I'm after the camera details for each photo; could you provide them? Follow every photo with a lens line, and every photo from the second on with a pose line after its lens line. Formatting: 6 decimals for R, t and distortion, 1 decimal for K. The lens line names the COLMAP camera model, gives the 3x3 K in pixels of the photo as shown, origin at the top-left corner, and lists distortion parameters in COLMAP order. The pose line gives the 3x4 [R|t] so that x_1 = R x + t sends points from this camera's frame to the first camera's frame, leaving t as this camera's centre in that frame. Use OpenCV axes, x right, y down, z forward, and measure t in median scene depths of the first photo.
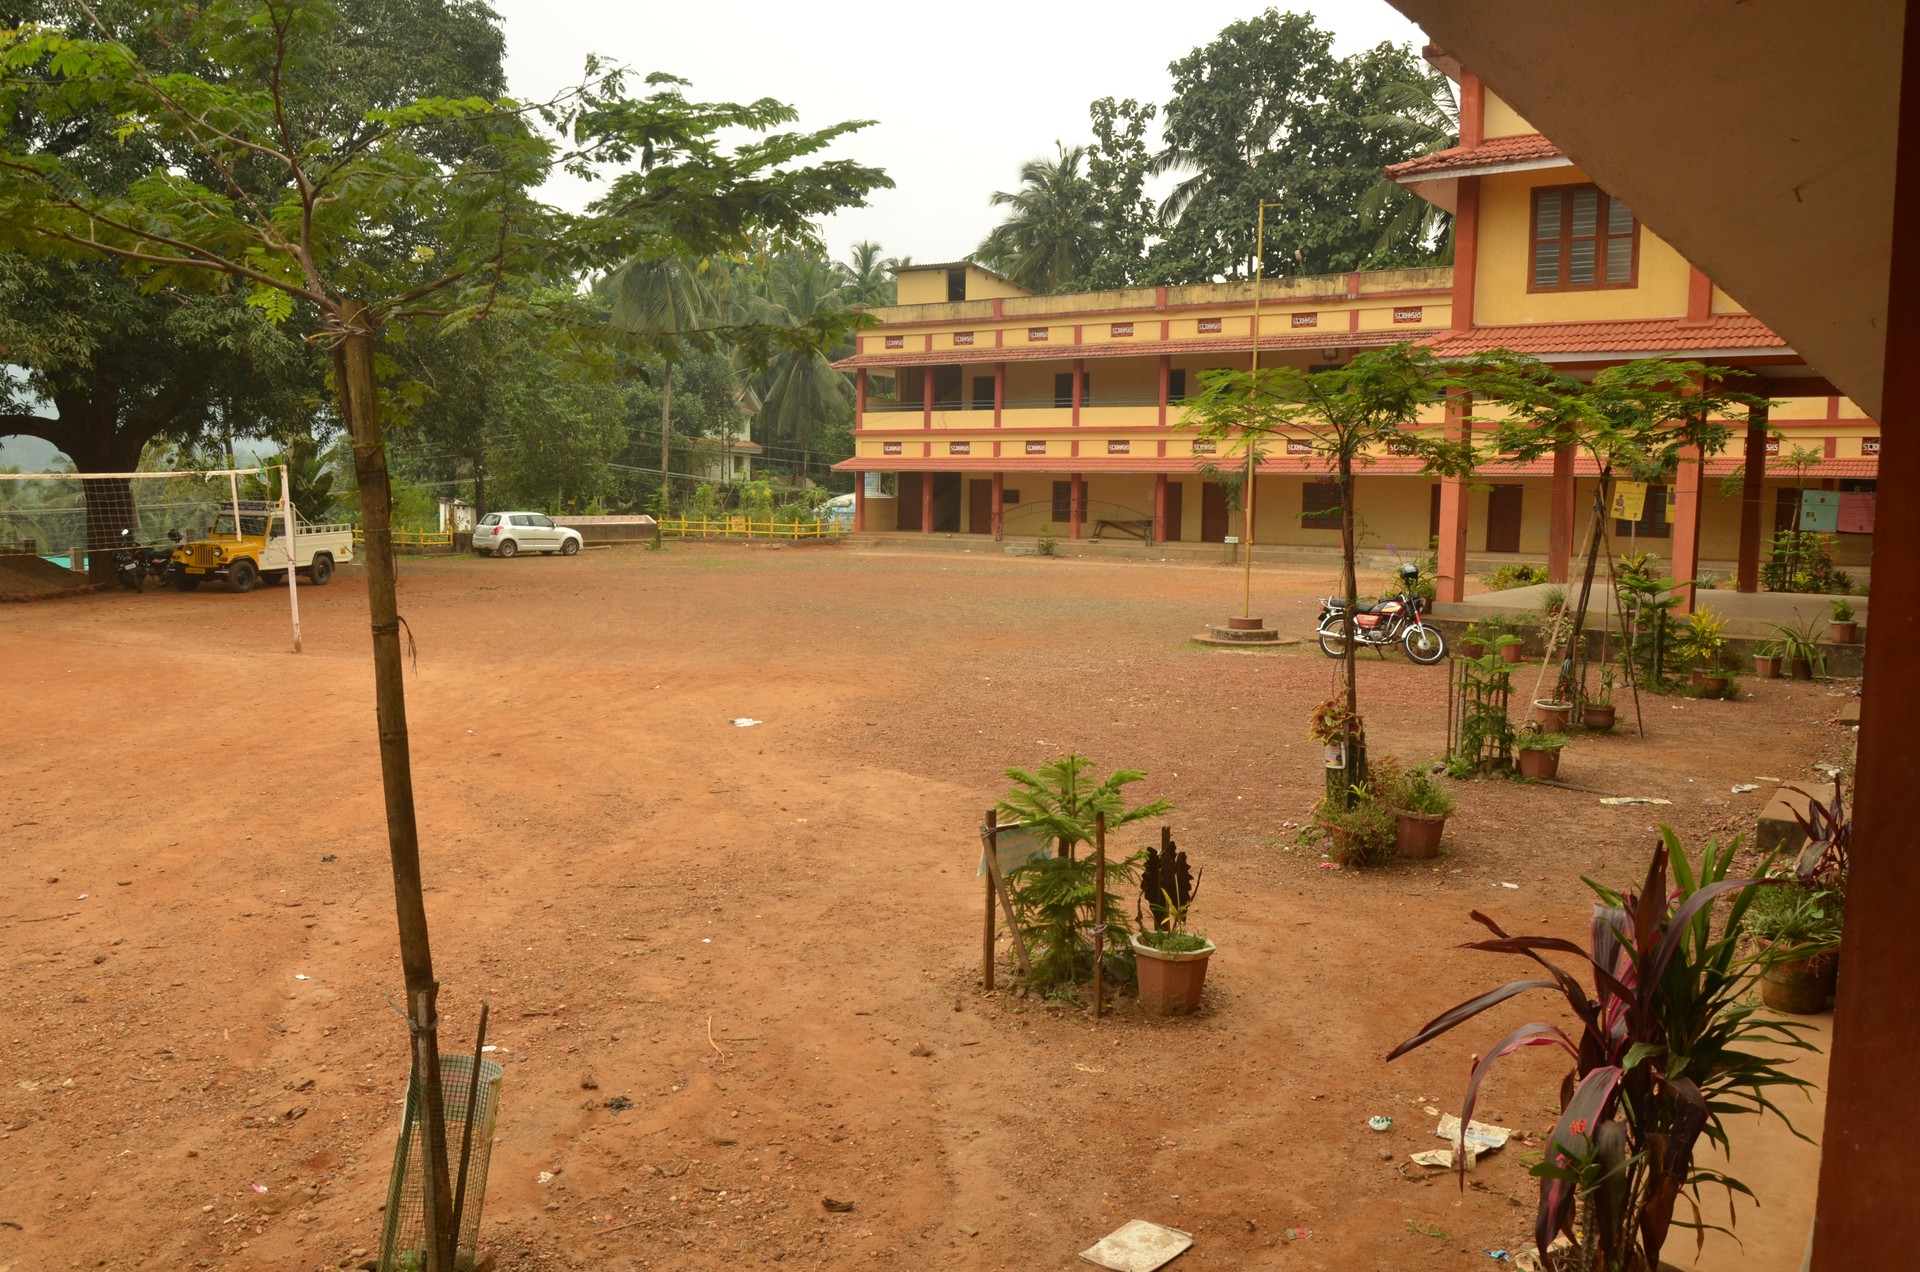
lens RADIAL K [[1475.4, 0, 961.6], [0, 1475.4, 653.0], [0, 0, 1]] dist [-0.055237, 0.014409]
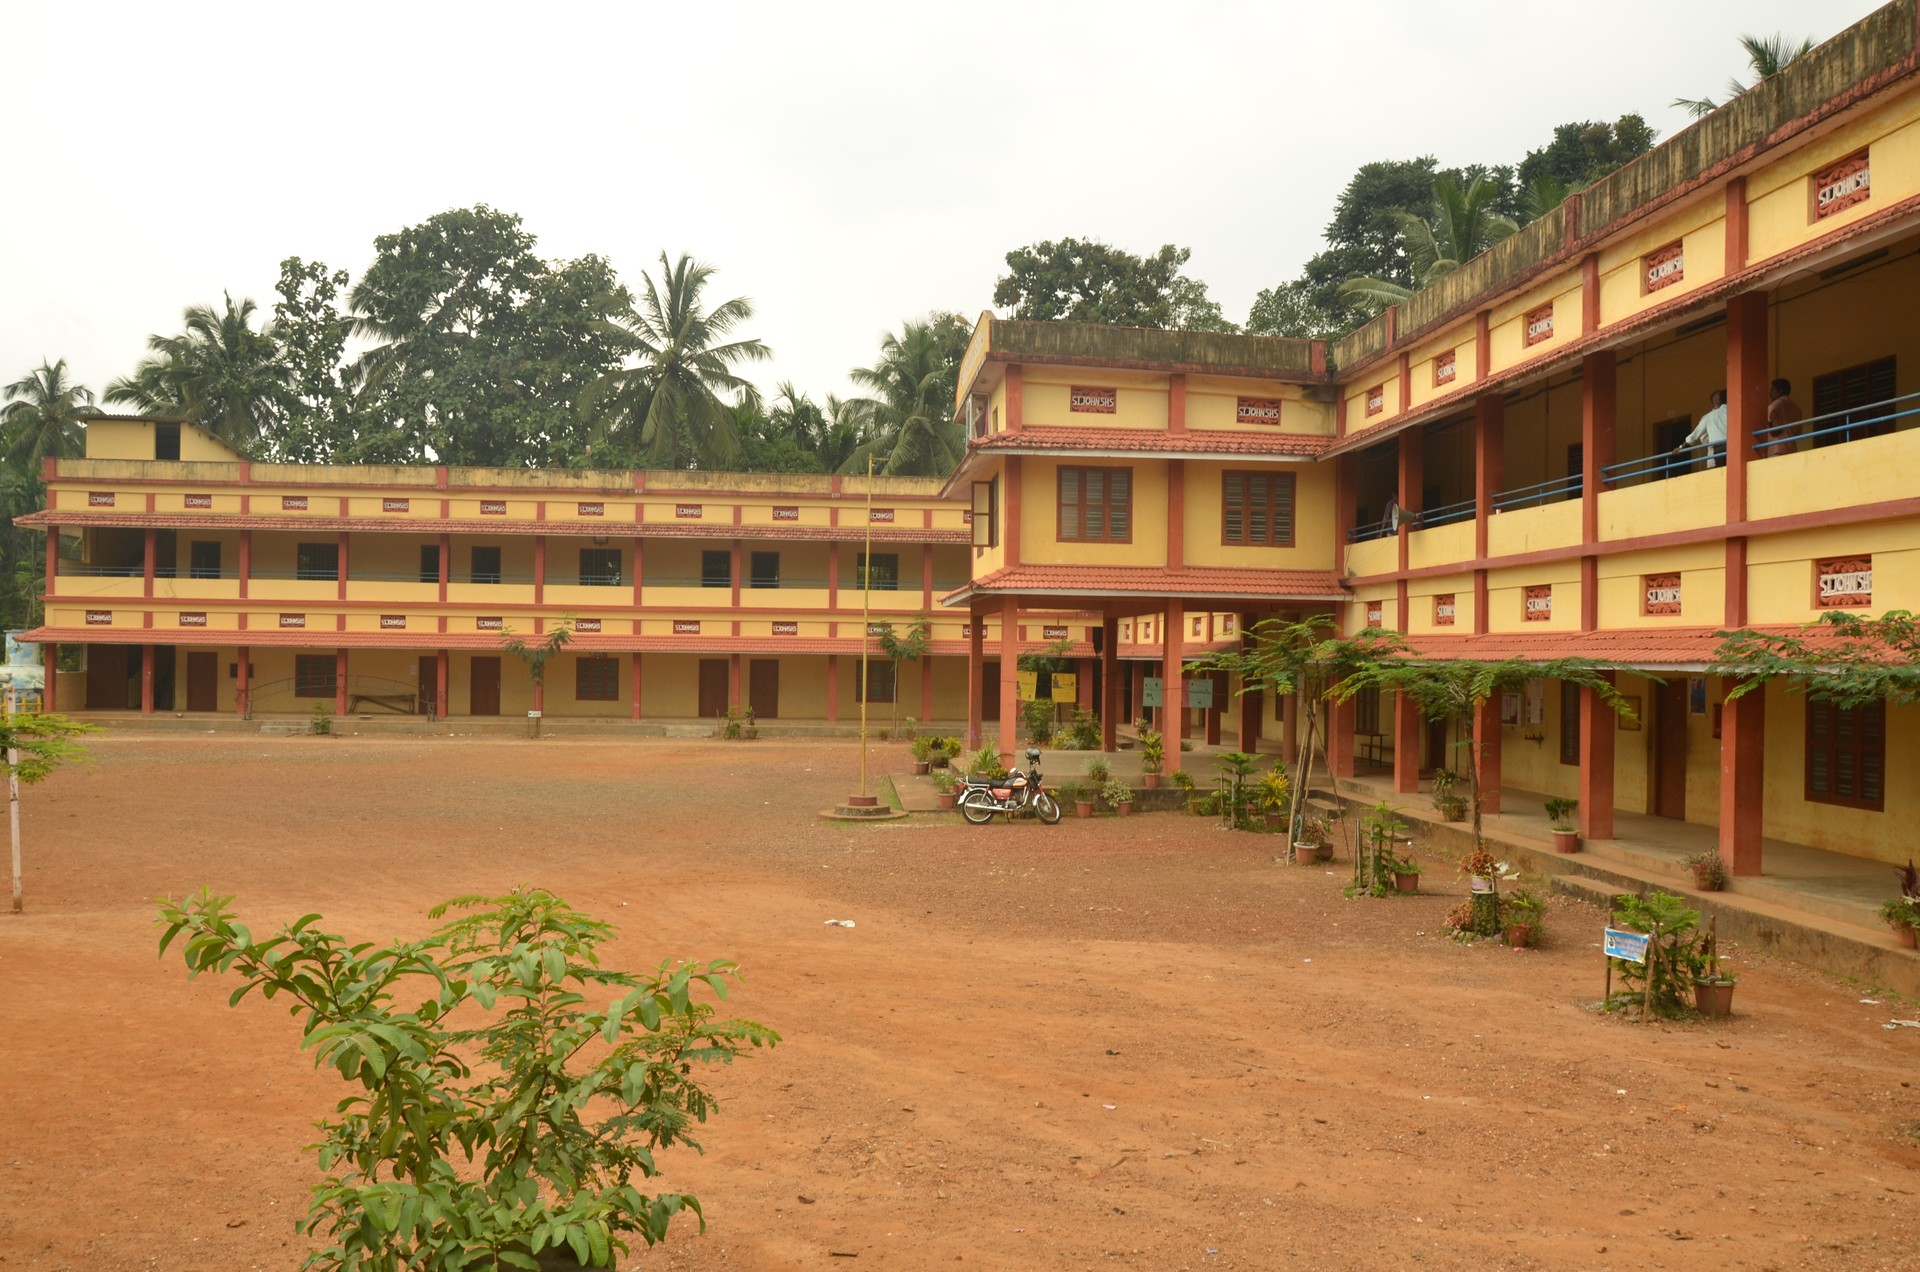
lens RADIAL K [[1466.9, 0, 963.5], [0, 1466.9, 652.9], [0, 0, 1]] dist [-0.053272, 0.007579]
pose [[0.764270, -0.002076, 0.644893, -0.224597], [0.066635, 0.994897, -0.075767, -0.019333], [-0.641444, 0.100879, 0.760508, 0.014237]]
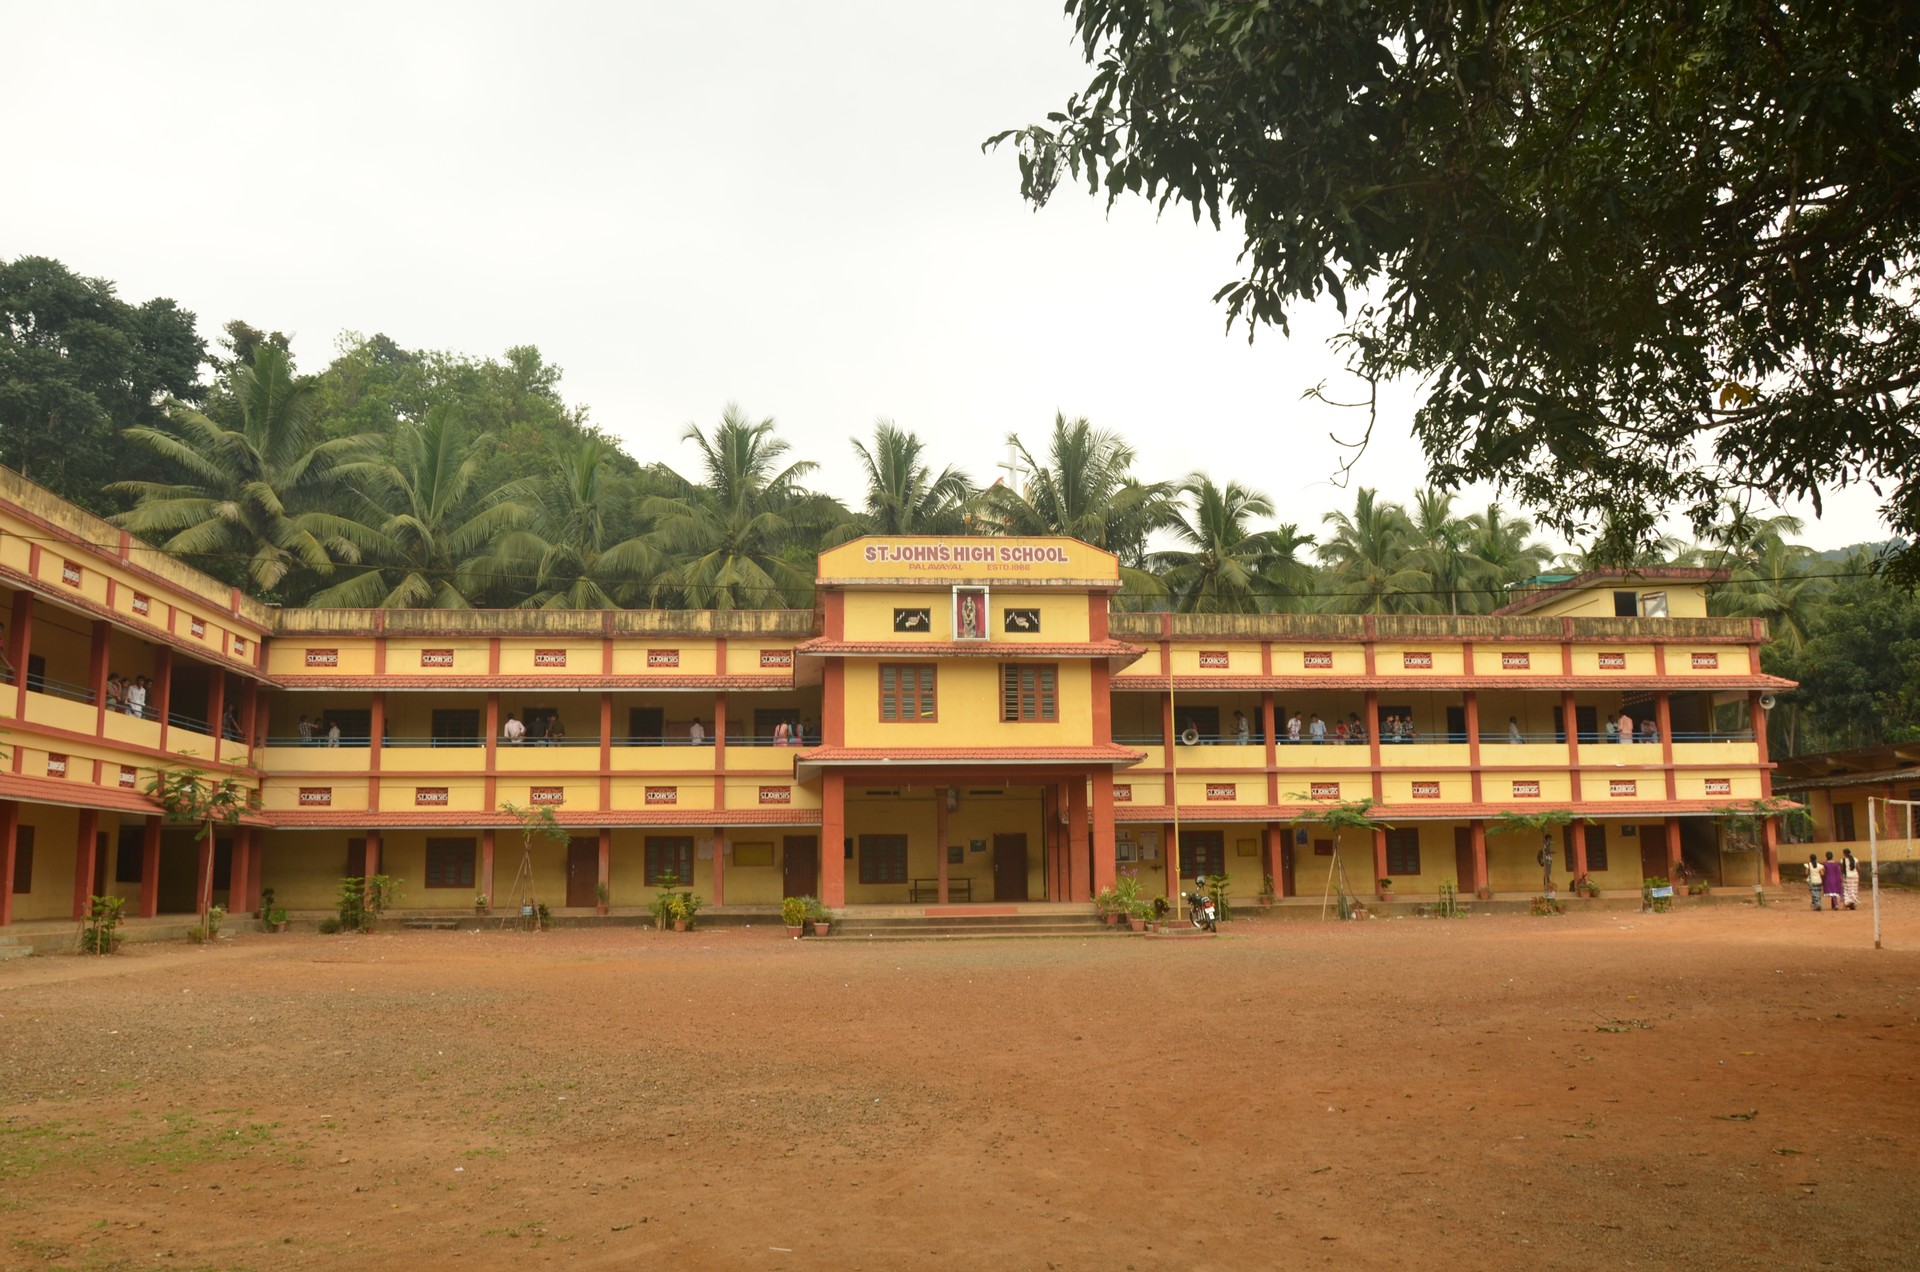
lens RADIAL K [[1462.6, 0, 960.8], [0, 1462.6, 657.6], [0, 0, 1]] dist [-0.055860, 0.005006]
pose [[-0.660894, 0.108642, 0.742574, -0.343330], [0.086286, 0.993905, -0.068618, -0.090105], [-0.745502, 0.018725, -0.666240, 0.939316]]
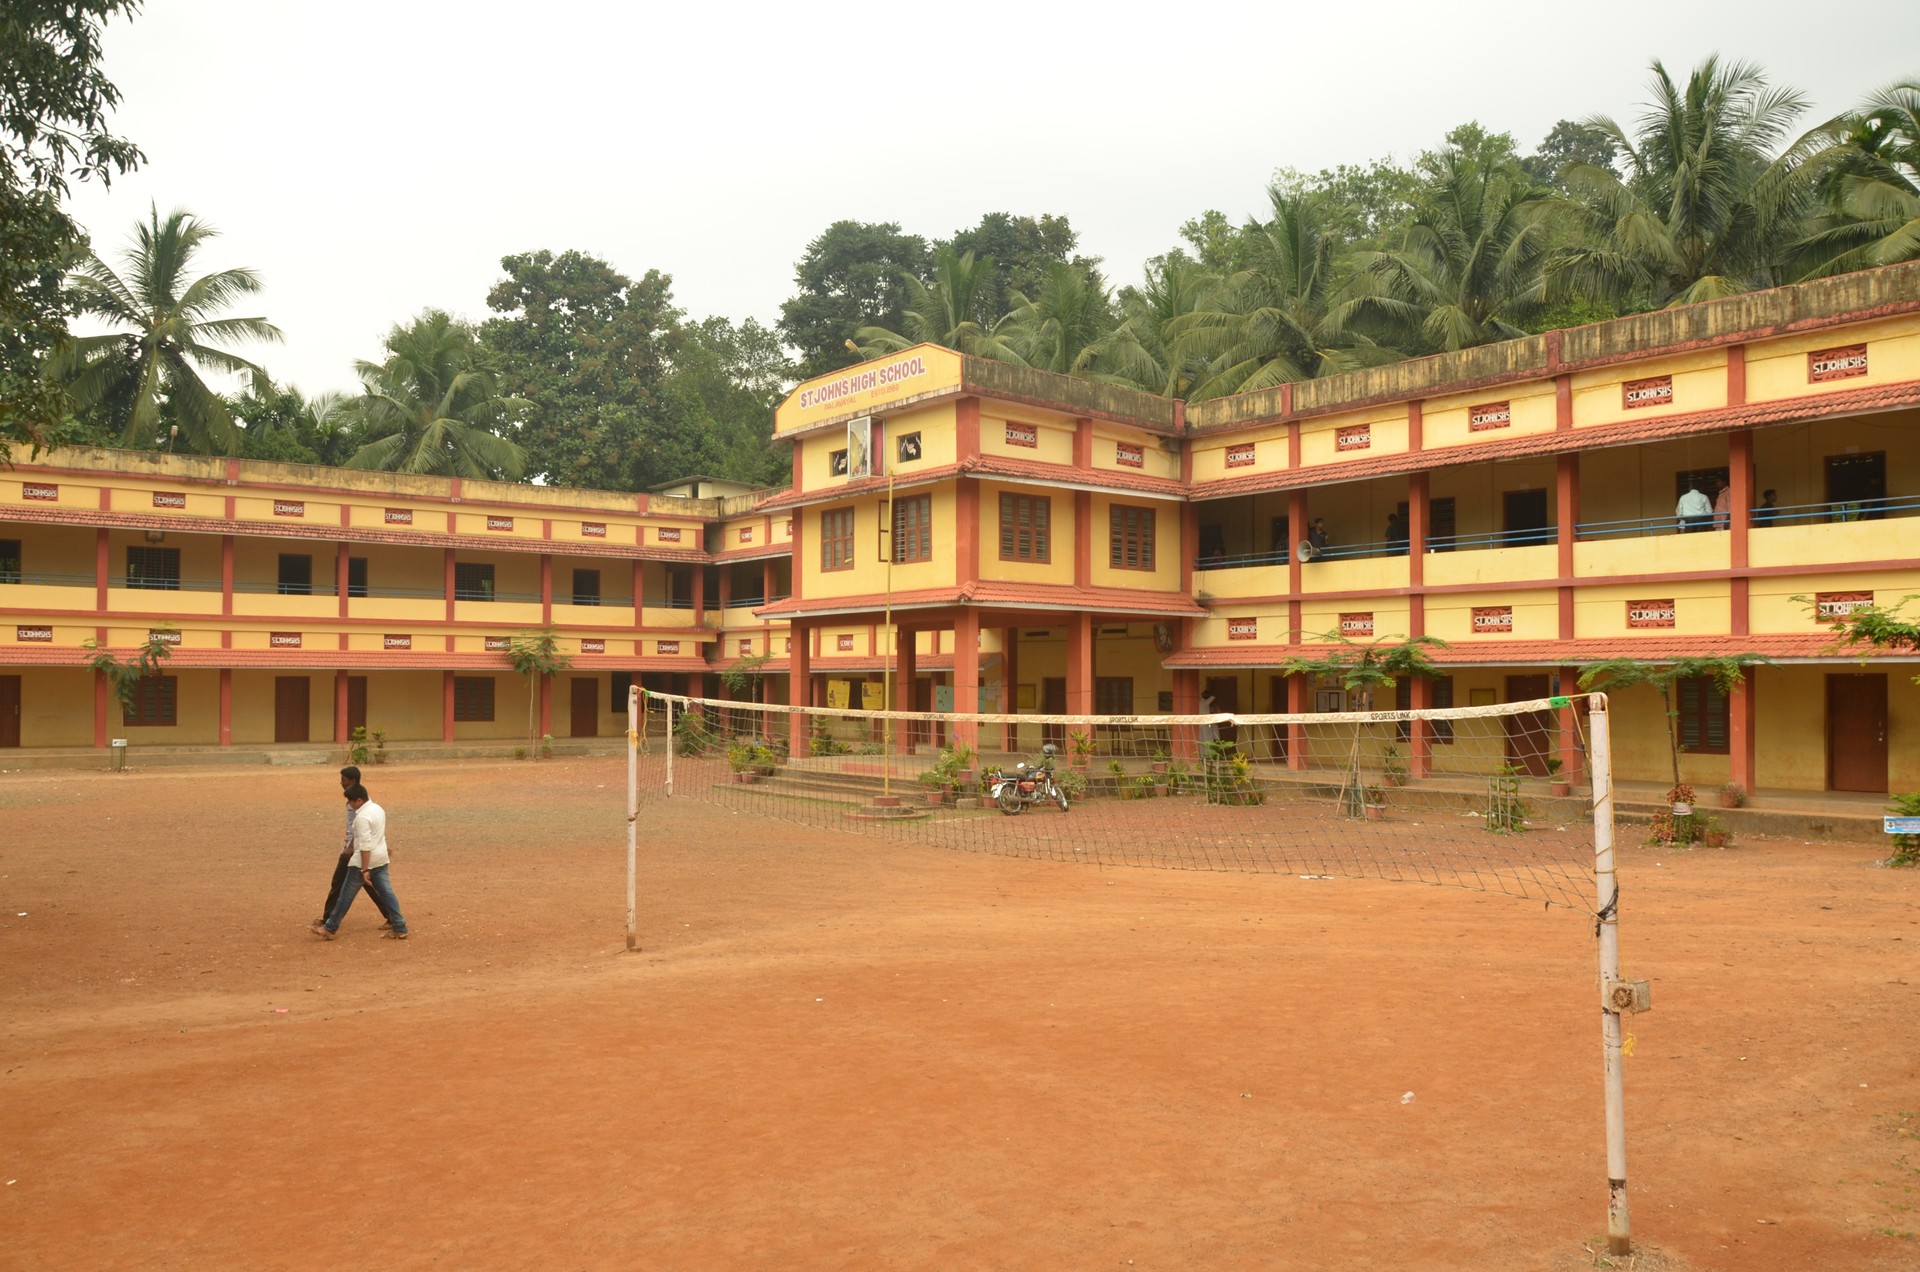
lens RADIAL K [[1457.7, 0, 958.1], [0, 1457.7, 660.3], [0, 0, 1]] dist [-0.062263, 0.015631]
pose [[0.295651, 0.004604, 0.955285, -0.425982], [0.103599, 0.993936, -0.036853, -0.038370], [-0.949662, 0.109862, 0.293382, 0.249521]]
